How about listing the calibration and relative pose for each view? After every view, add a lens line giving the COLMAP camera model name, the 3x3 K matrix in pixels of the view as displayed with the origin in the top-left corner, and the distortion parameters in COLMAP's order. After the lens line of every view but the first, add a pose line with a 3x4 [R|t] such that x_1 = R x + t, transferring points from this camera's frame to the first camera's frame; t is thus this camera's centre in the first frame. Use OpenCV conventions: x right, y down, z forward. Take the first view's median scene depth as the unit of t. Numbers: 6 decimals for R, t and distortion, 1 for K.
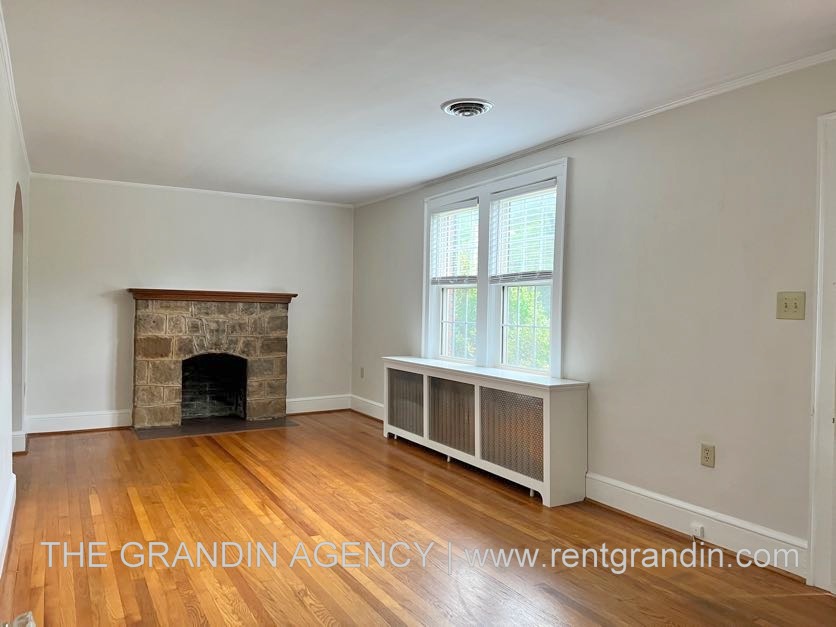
lens RADIAL K [[627.3, 0, 418.0], [0, 627.3, 313.5], [0, 0, 1]] dist [0.002017, 0.000143]
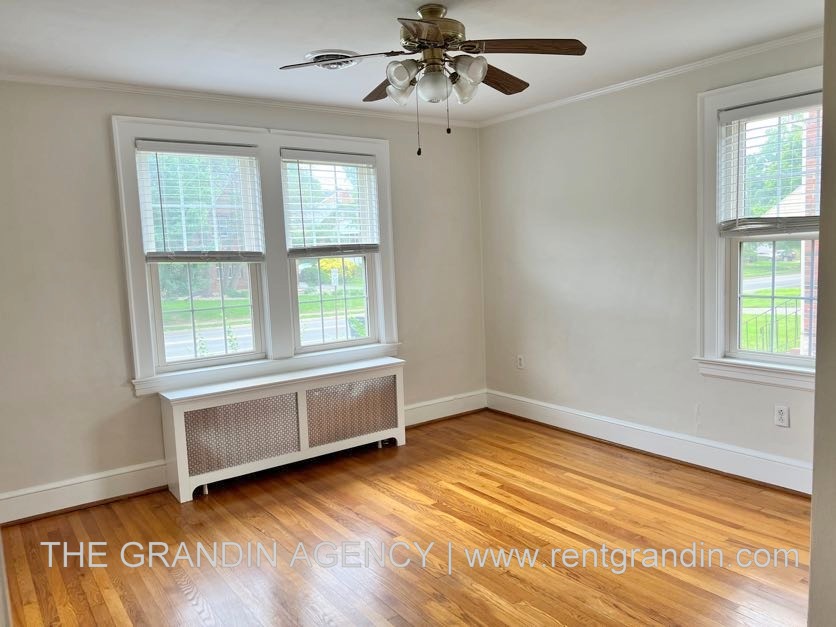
lens RADIAL K [[627.3, 0, 418.0], [0, 627.3, 313.5], [0, 0, 1]] dist [0.002017, 0.000143]
pose [[-0.125567, -0.144272, 0.981539, -0.814097], [0.014806, 0.988987, 0.147261, -0.097837], [-0.991975, 0.033023, -0.122048, 0.978090]]
